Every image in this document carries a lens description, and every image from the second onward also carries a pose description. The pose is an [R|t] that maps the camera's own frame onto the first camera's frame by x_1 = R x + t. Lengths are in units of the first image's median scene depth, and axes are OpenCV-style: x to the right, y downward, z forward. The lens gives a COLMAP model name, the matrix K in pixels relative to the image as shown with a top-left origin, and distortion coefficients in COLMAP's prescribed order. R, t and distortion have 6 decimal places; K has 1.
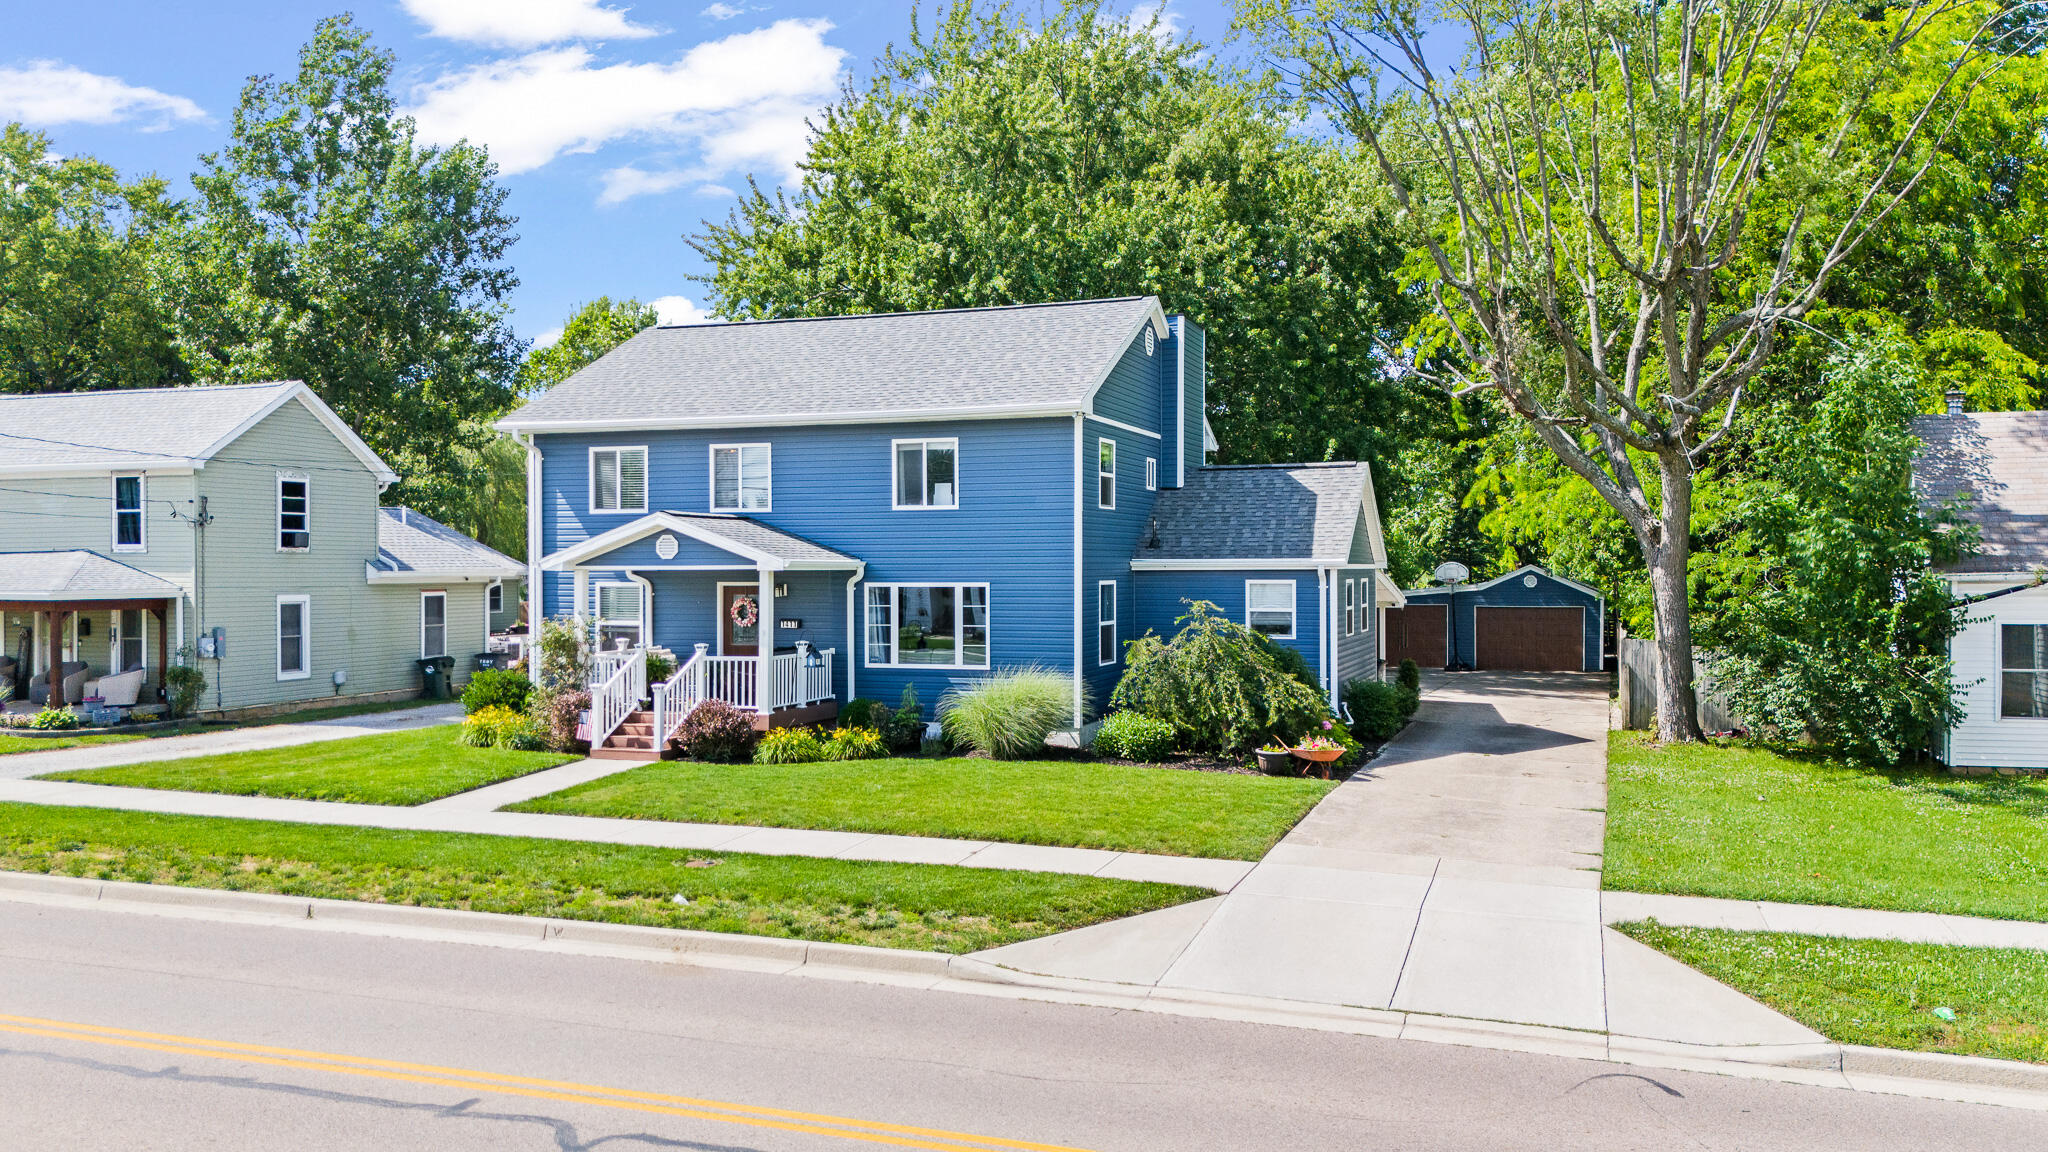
lens RADIAL K [[1431.6, 0, 1024.0], [0, 1431.6, 576.0], [0, 0, 1]] dist [0.034275, -0.000329]
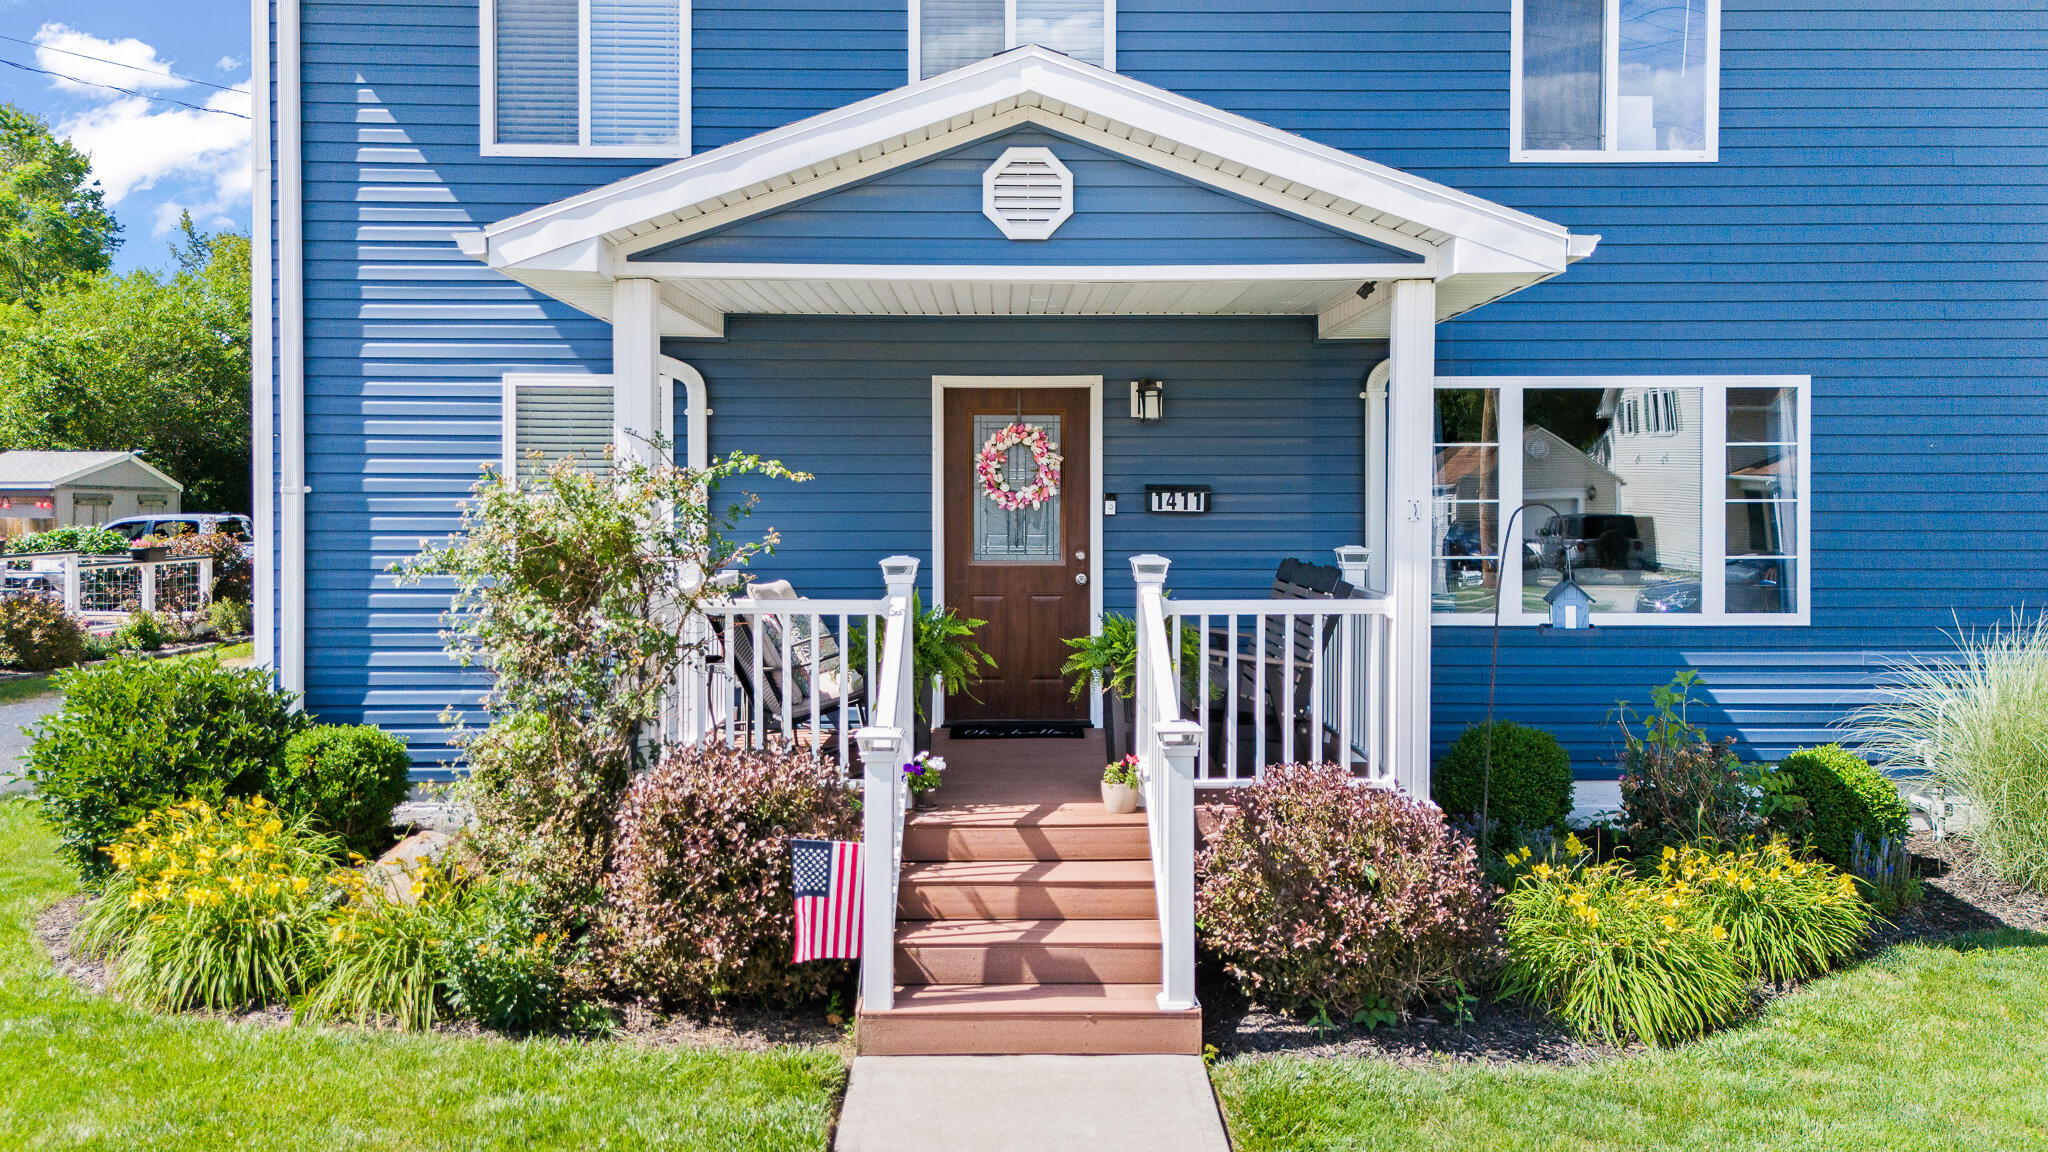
lens RADIAL K [[1560.1, 0, 1032.0], [0, 1560.1, 526.6], [0, 0, 1]] dist [0.043873, -0.002327]
pose [[0.946185, 0.000195, 0.323627, -0.324091], [-0.004332, 0.999918, 0.012063, 0.036056], [-0.323598, -0.012816, 0.946108, 0.684921]]
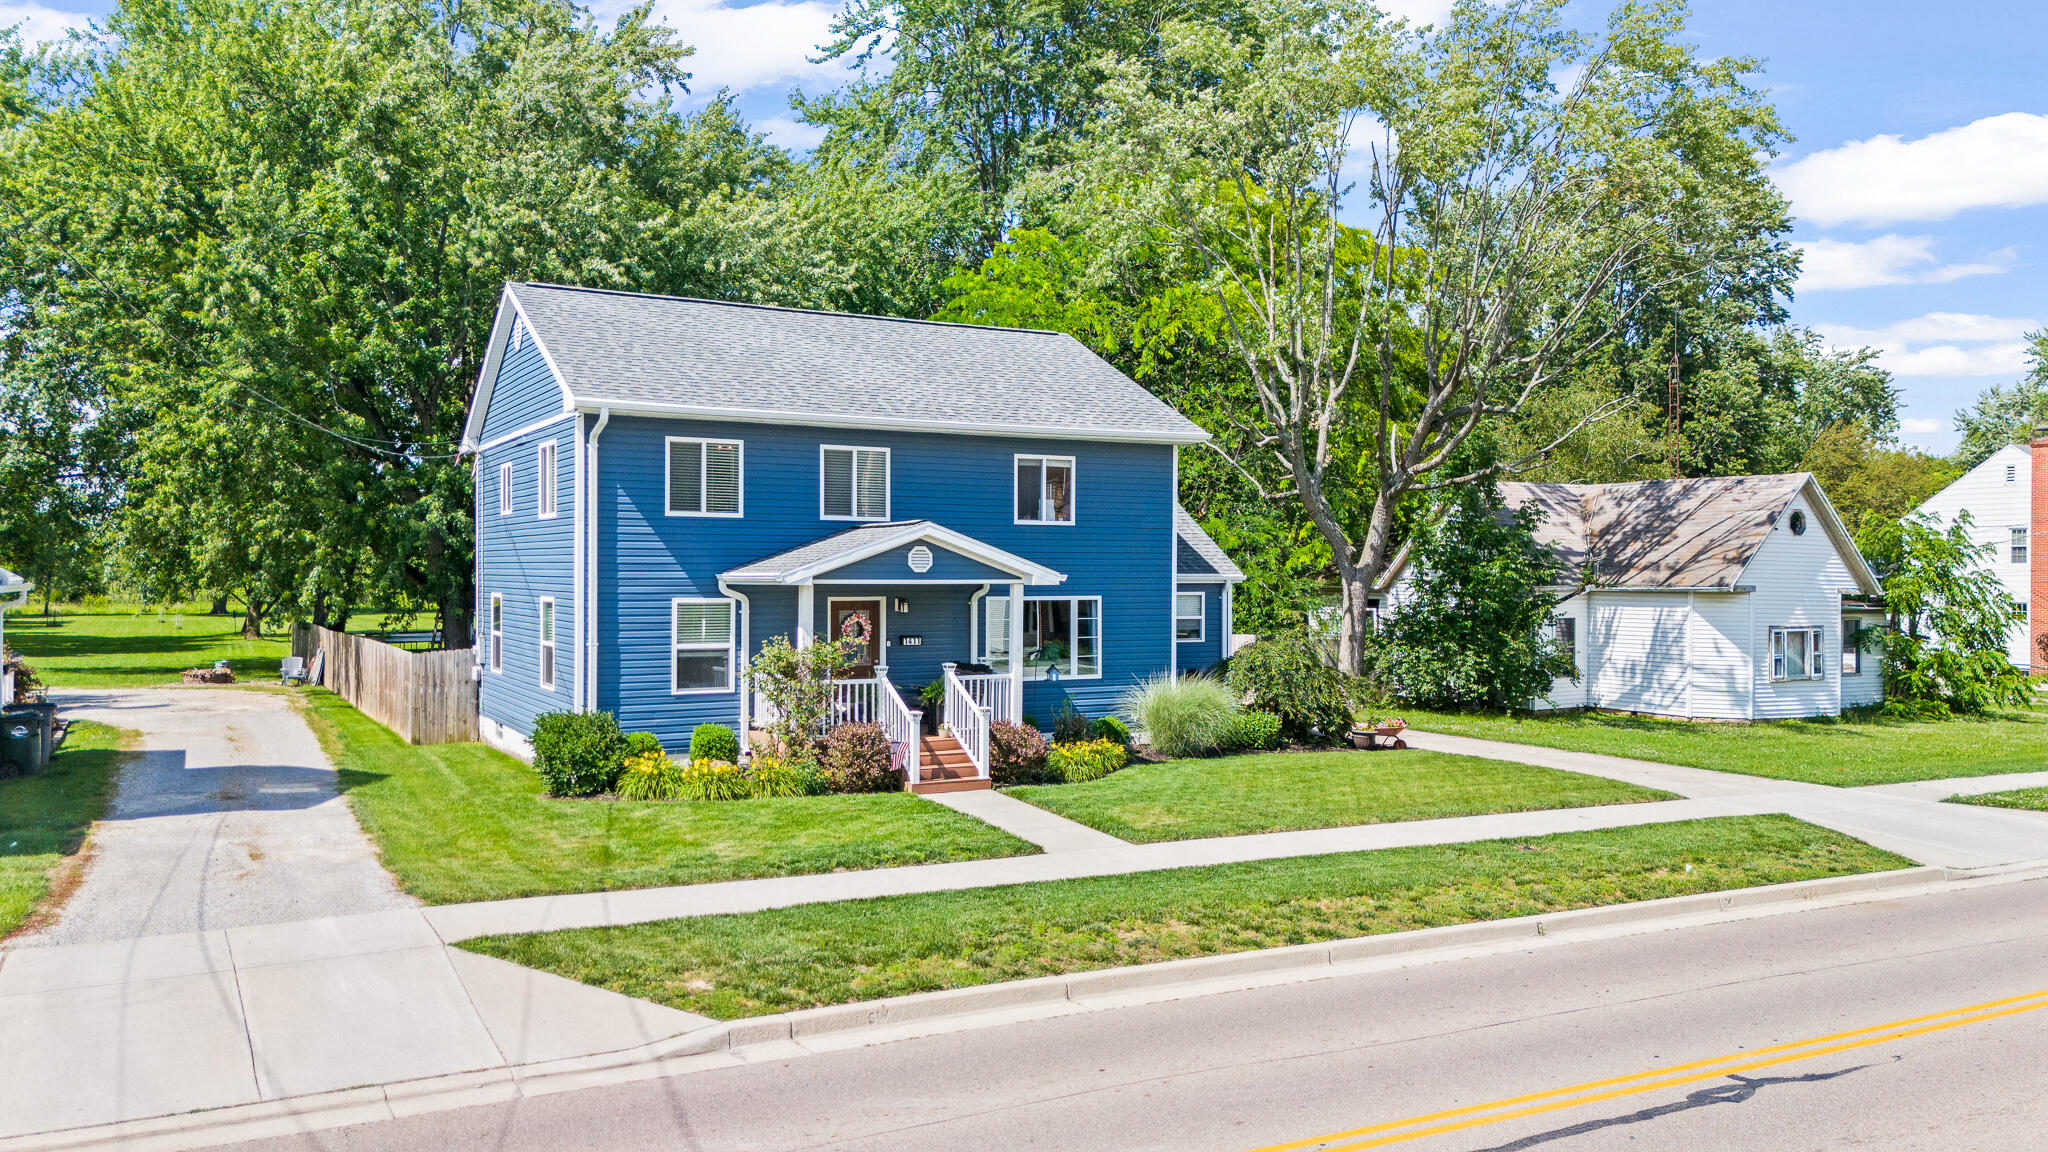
lens RADIAL K [[1560.1, 0, 1032.0], [0, 1560.1, 526.6], [0, 0, 1]] dist [0.043873, -0.002327]
pose [[0.685740, 0.026295, 0.727371, -0.881548], [0.000168, 0.999341, -0.036285, -0.004571], [-0.727846, 0.025005, 0.685284, 0.243645]]
